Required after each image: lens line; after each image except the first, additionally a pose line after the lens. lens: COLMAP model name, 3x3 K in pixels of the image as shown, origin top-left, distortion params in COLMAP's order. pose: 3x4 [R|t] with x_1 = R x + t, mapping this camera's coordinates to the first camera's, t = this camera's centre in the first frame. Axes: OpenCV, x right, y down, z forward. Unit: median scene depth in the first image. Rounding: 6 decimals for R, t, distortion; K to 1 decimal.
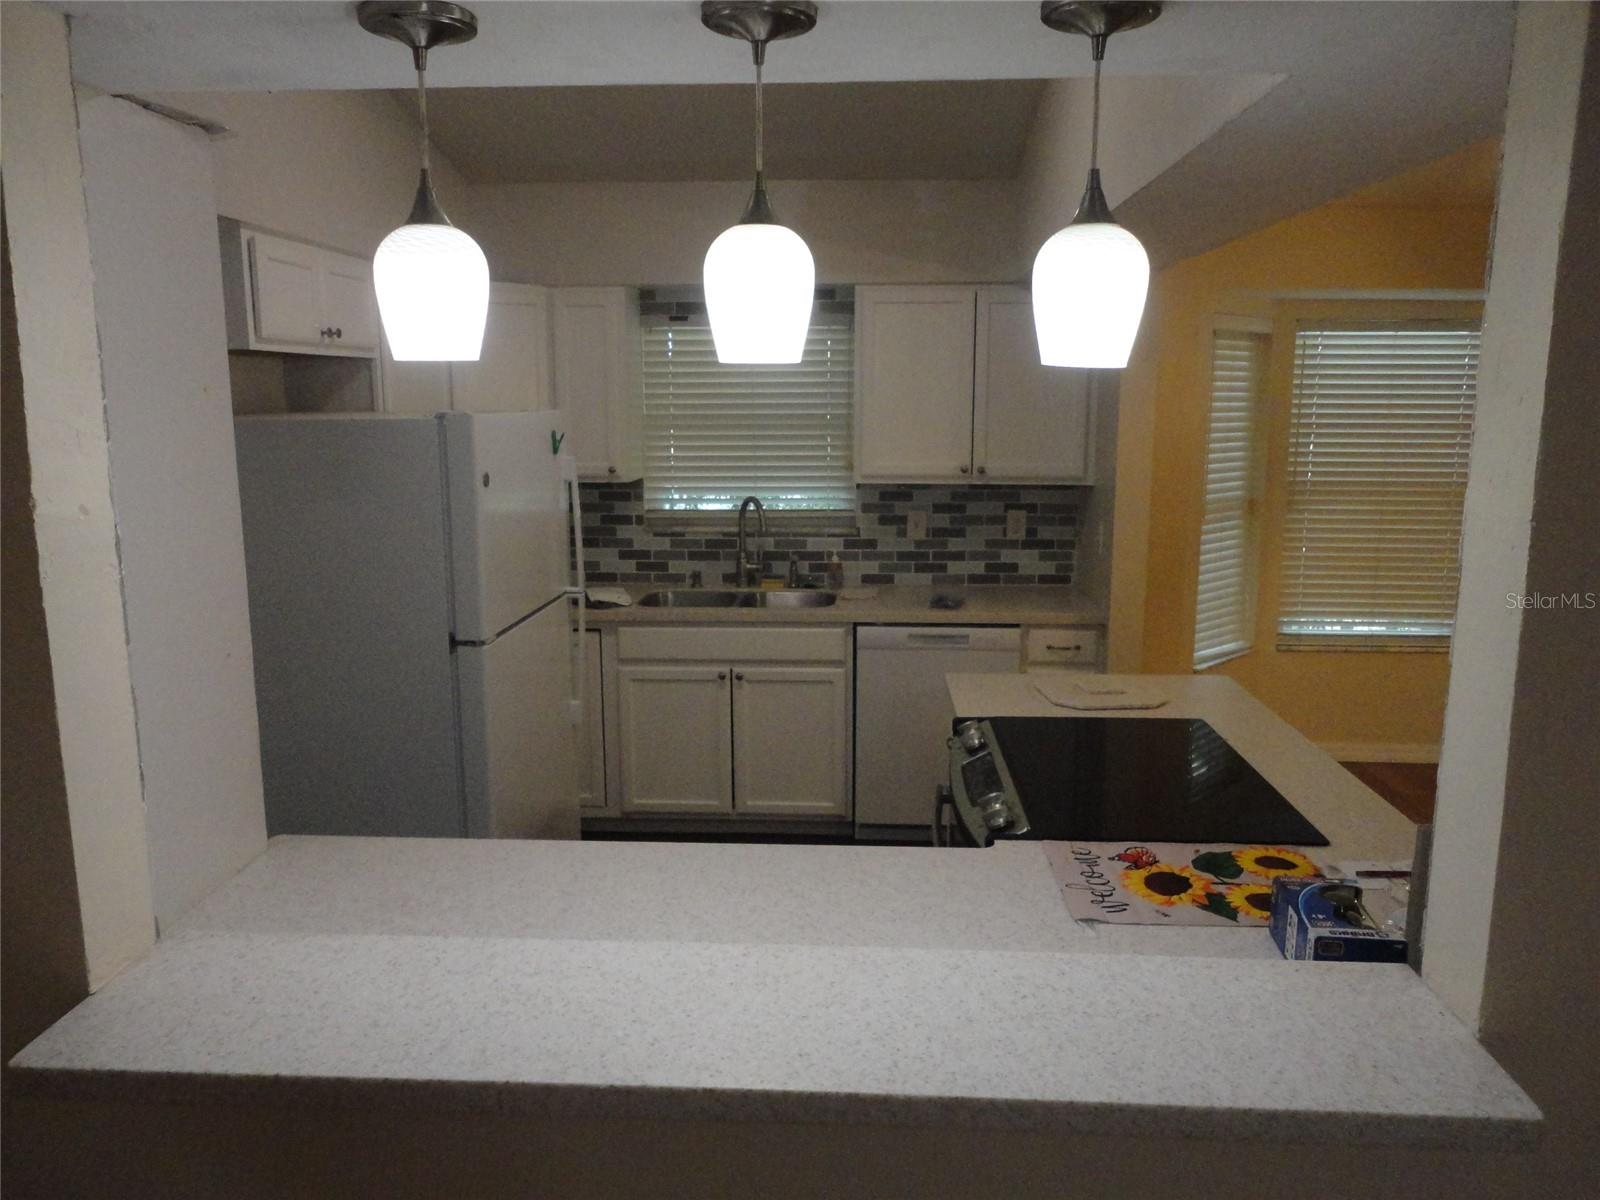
lens RADIAL K [[1178.7, 0, 801.8], [0, 1178.7, 596.6], [0, 0, 1]] dist [0.010886, 0.005469]
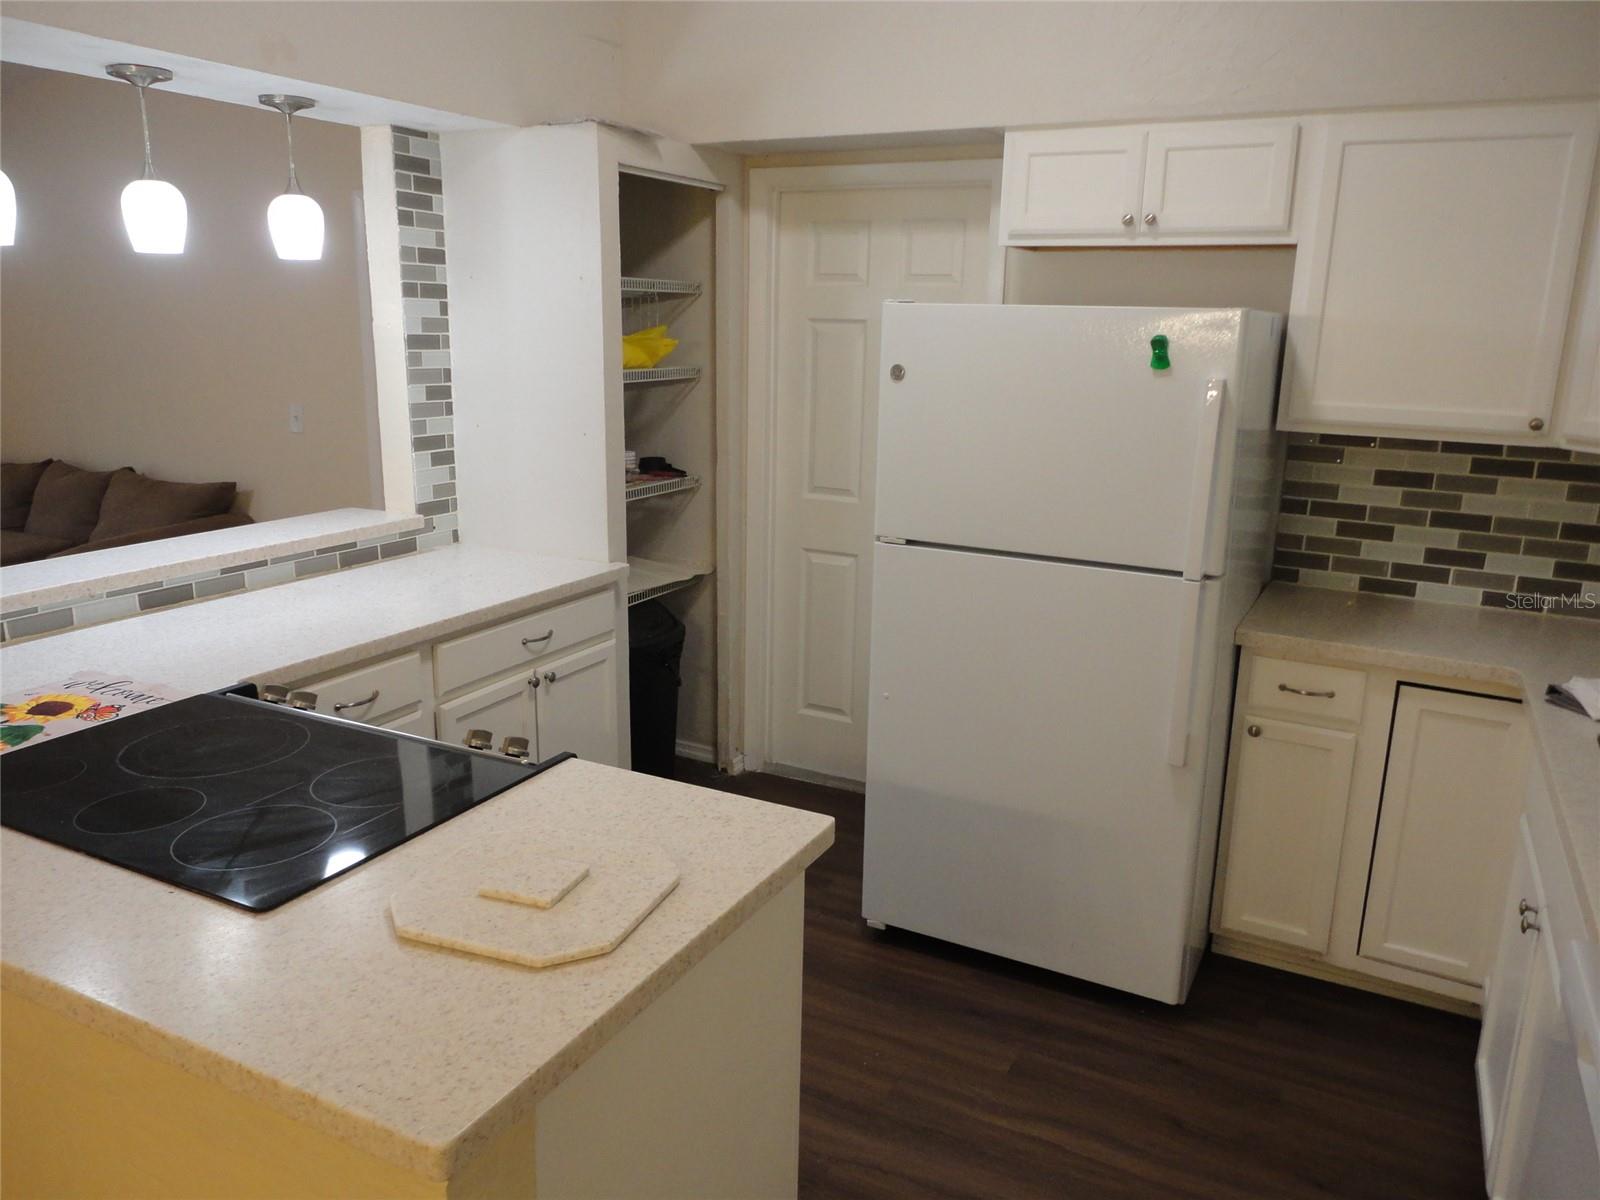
lens RADIAL K [[1178.7, 0, 799.0], [0, 1178.7, 600.6], [0, 0, 1]] dist [0.010886, 0.005469]
pose [[-0.414324, 0.214647, -0.884456, 0.810903], [-0.166380, 0.937552, 0.305474, -0.255474], [0.894792, 0.273721, -0.352737, 1.648714]]
